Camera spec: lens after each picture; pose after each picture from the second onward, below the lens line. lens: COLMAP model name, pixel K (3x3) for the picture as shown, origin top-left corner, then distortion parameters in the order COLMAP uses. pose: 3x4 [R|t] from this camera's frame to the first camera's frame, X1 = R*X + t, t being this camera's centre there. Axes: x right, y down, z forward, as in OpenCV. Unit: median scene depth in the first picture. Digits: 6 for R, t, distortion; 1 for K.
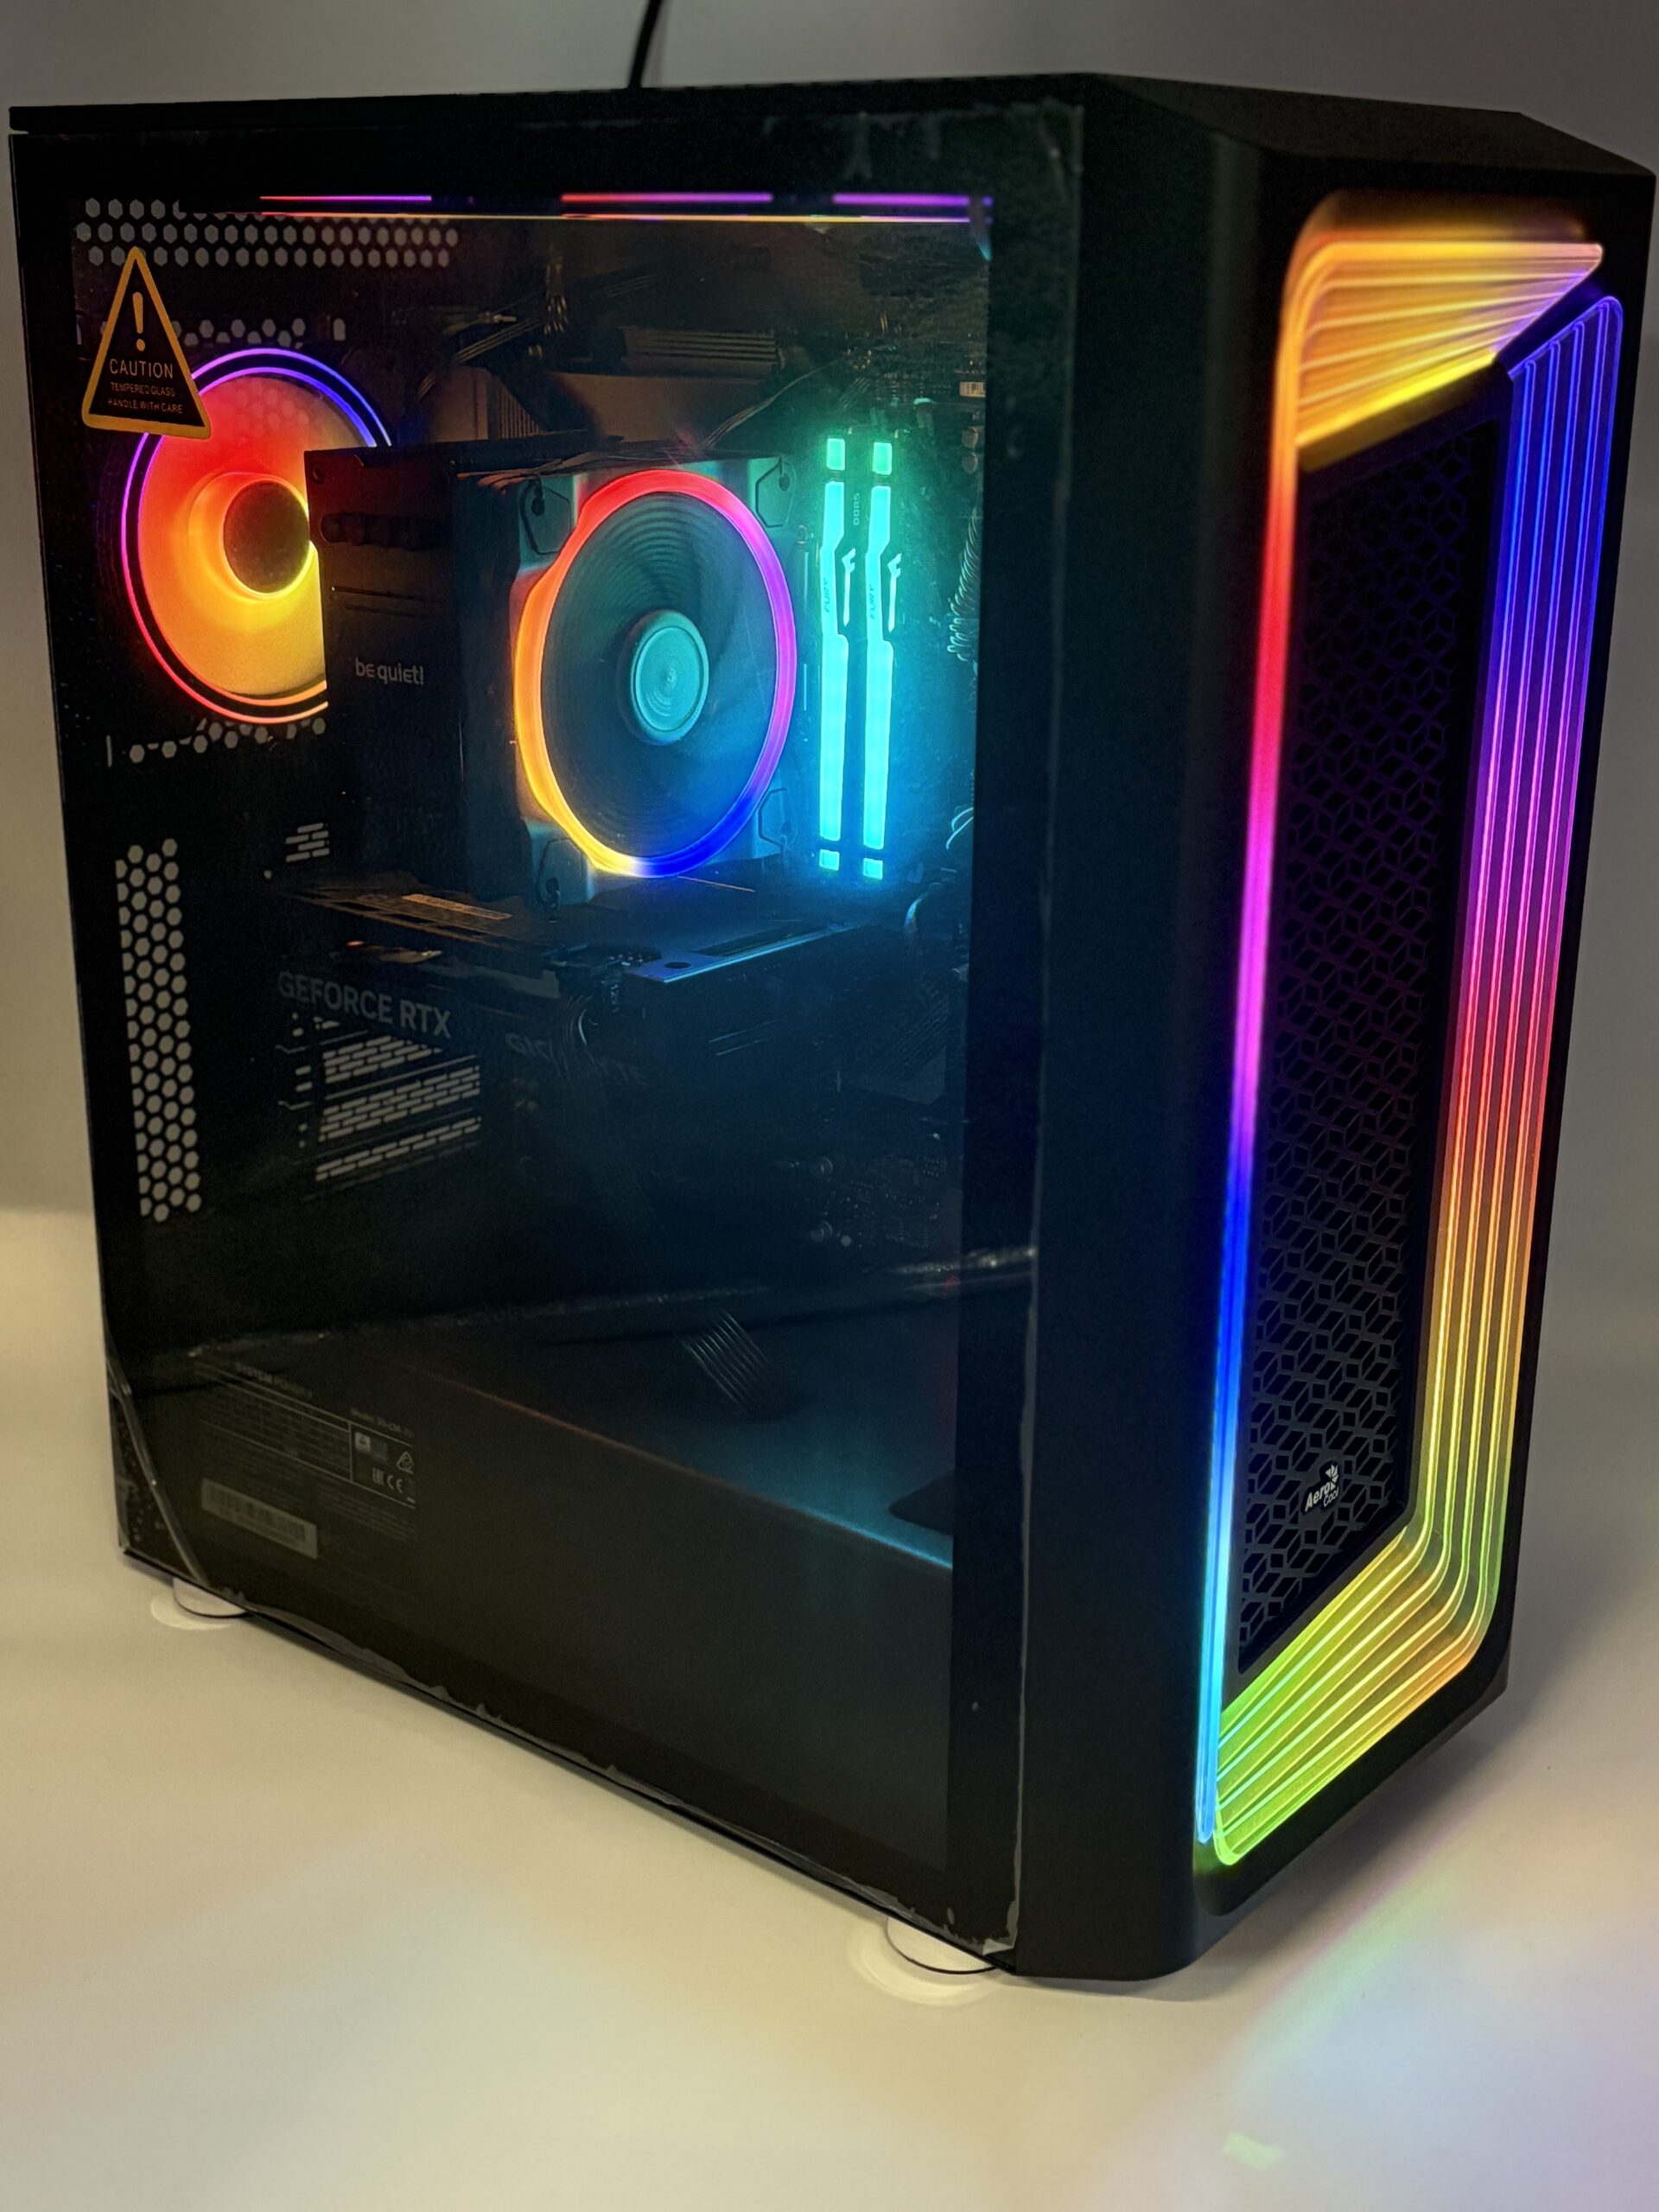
lens RADIAL K [[2681.3, 0, 829.5], [0, 2681.3, 1106.0], [0, 0, 1]] dist [0.013605, 0.039013]
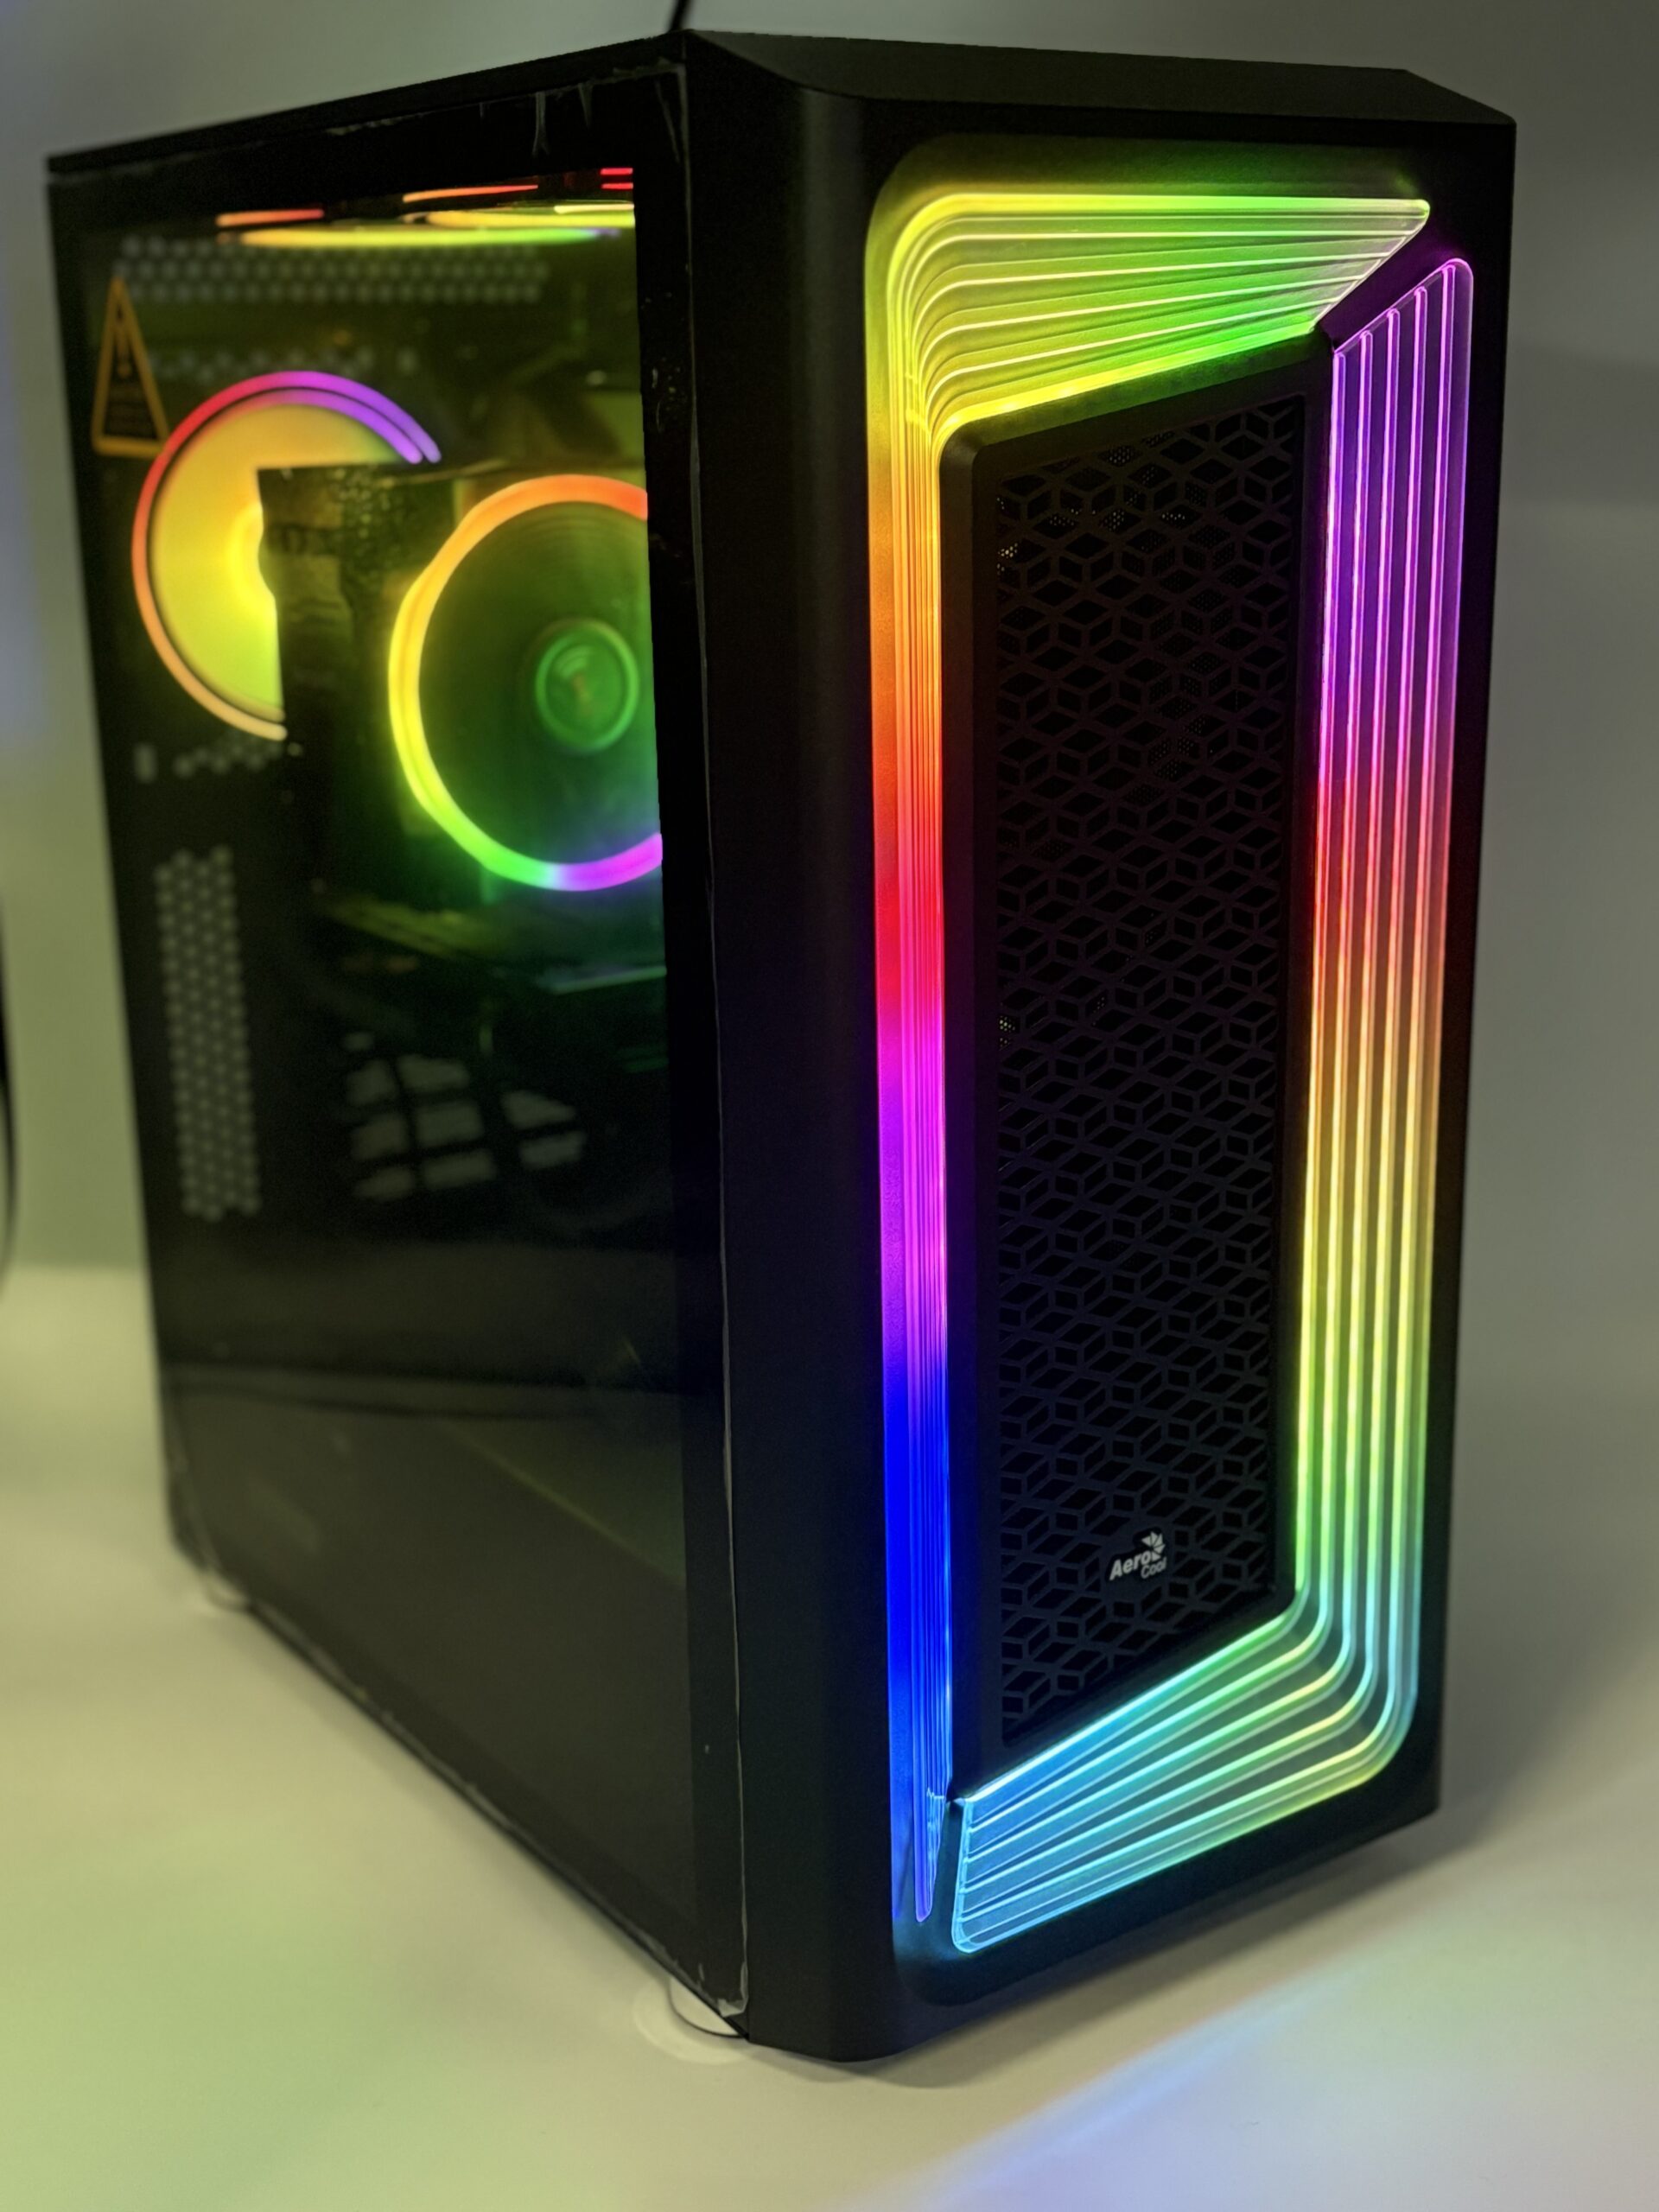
lens RADIAL K [[2702.9, 0, 827.6], [0, 2702.9, 1083.1], [0, 0, 1]] dist [0.049654, -0.015186]
pose [[0.958811, 0.041301, -0.281025, 0.333508], [-0.053585, 0.997908, -0.036167, 0.019688], [0.278944, 0.049736, 0.959019, 0.073212]]
